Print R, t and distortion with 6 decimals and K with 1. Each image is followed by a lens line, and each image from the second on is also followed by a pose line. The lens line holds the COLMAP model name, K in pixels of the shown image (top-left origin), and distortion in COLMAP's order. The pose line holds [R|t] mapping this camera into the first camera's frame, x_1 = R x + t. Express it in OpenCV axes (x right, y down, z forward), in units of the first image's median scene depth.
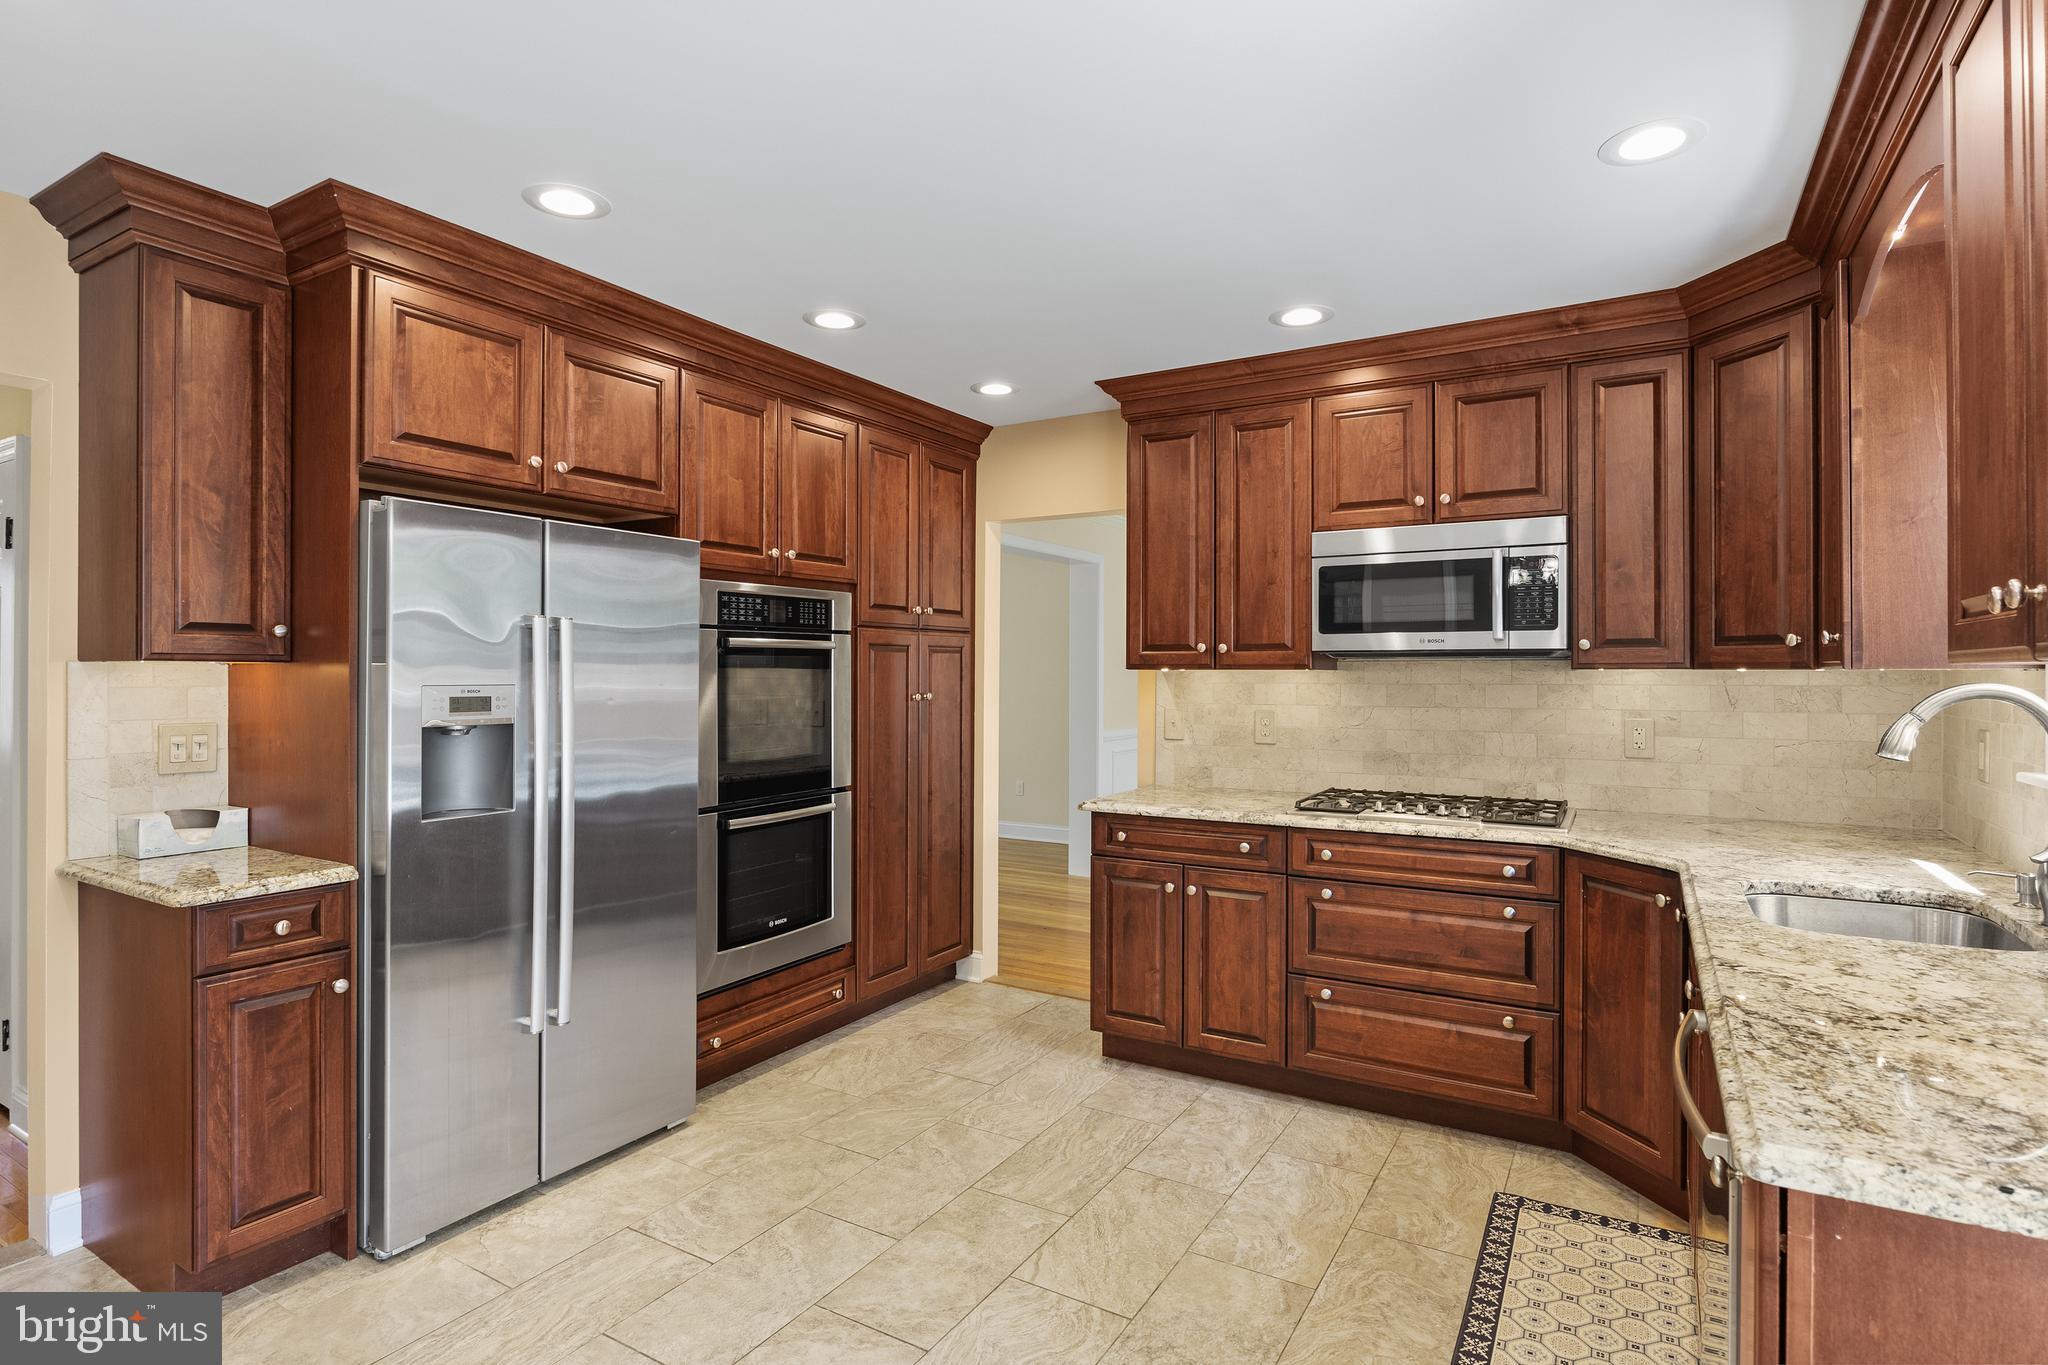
lens RADIAL K [[1036.6, 0, 1015.6], [0, 1036.6, 676.0], [0, 0, 1]] dist [-0.013333, 0.001219]
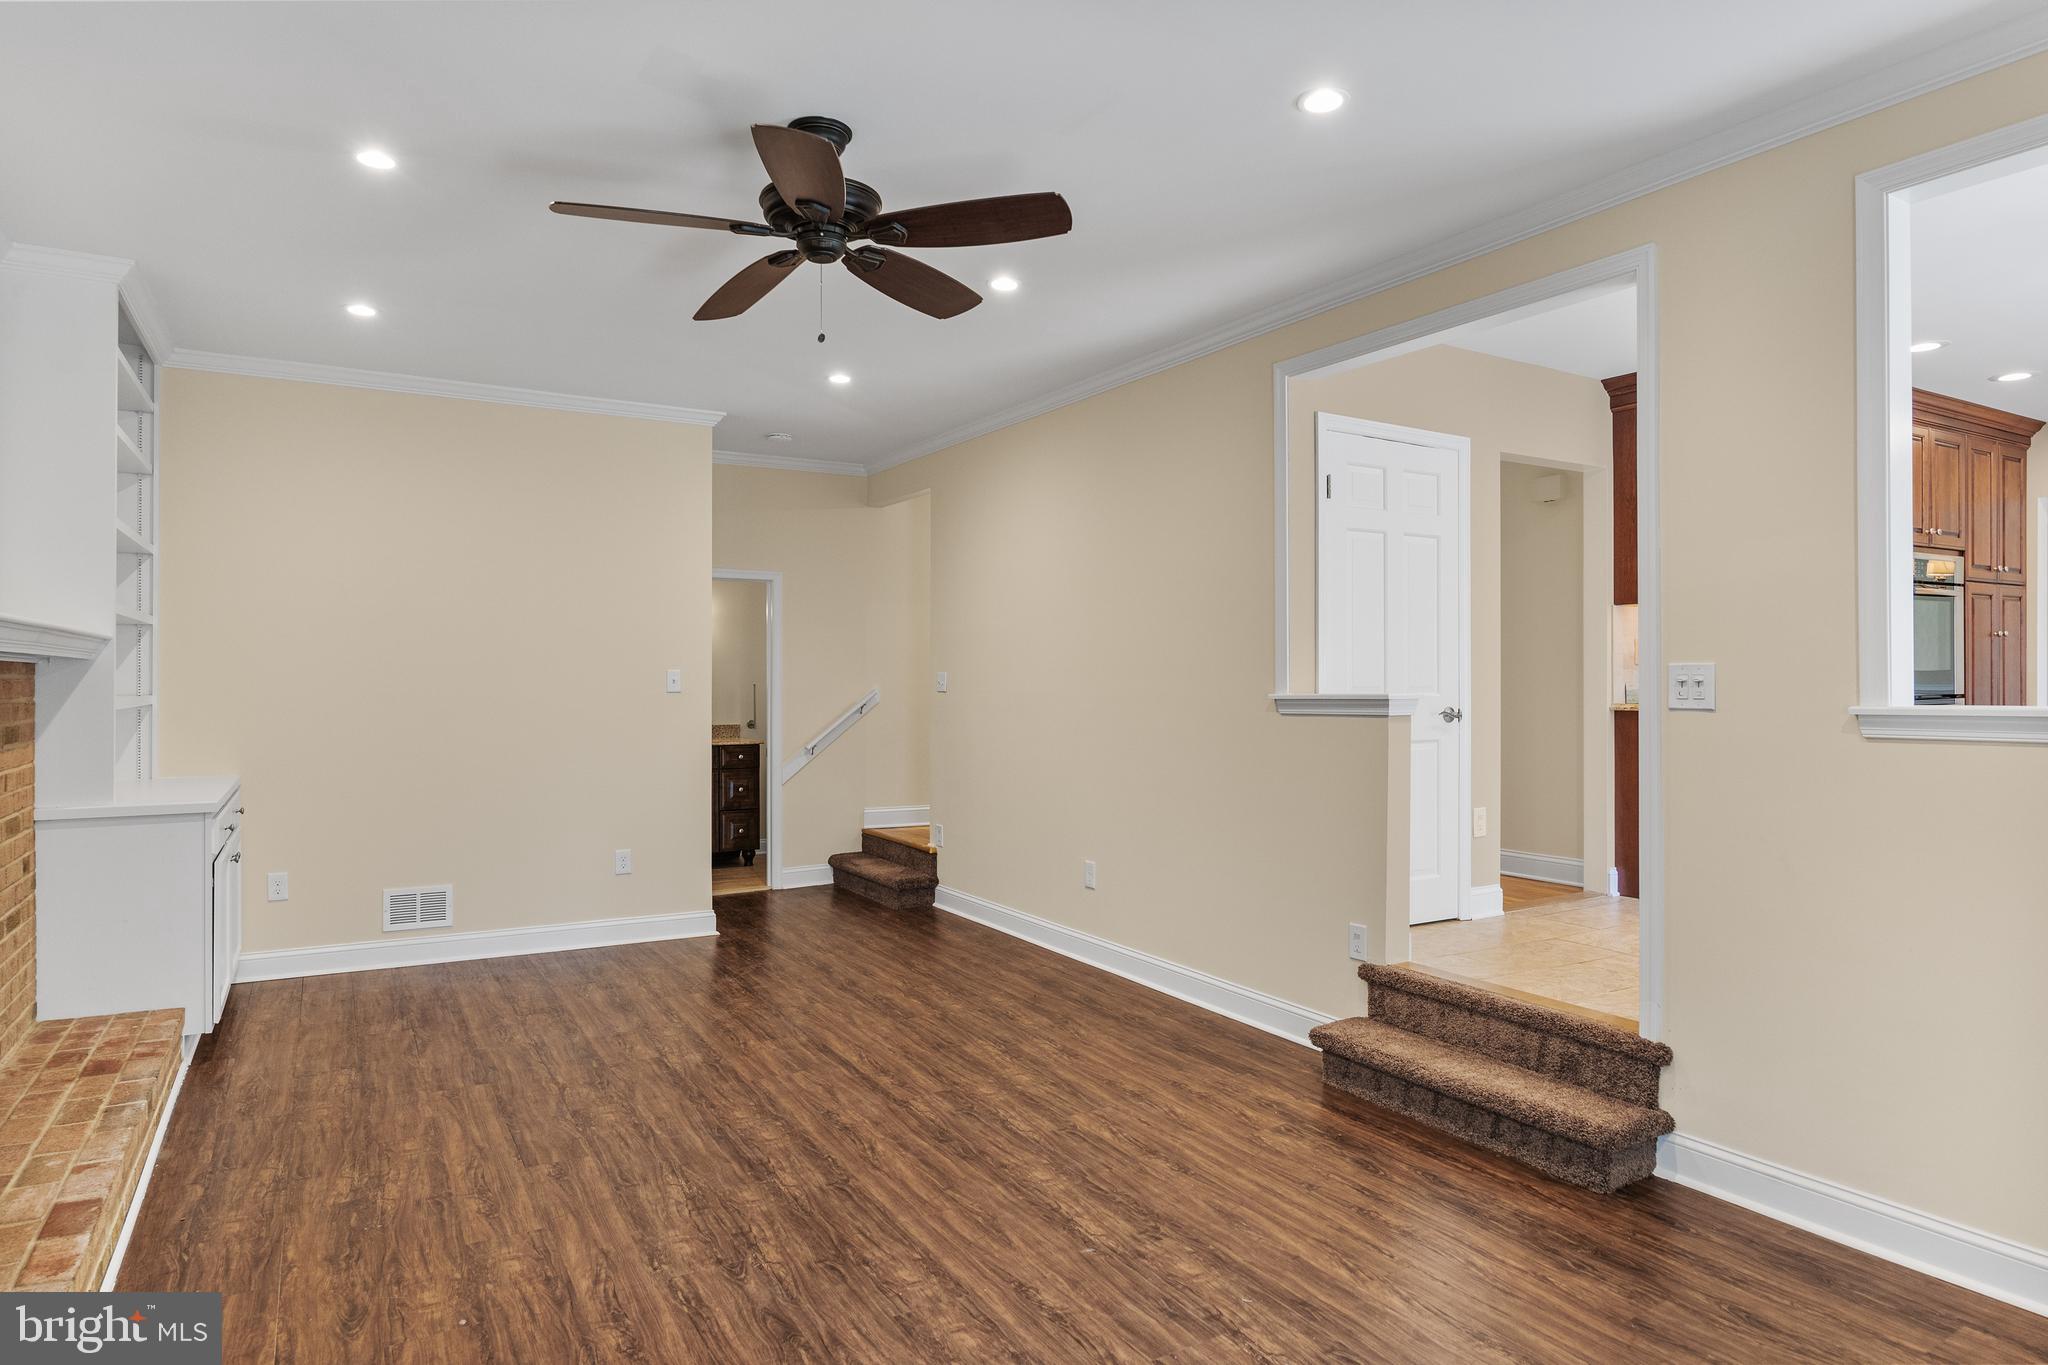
lens RADIAL K [[1179.5, 0, 1026.2], [0, 1179.5, 673.8], [0, 0, 1]] dist [-0.008106, -0.001743]
pose [[0.884088, -0.008823, -0.467238, -0.661764], [0.005462, 0.999949, -0.008547, 0.102397], [0.467289, 0.005004, 0.884090, -1.212456]]
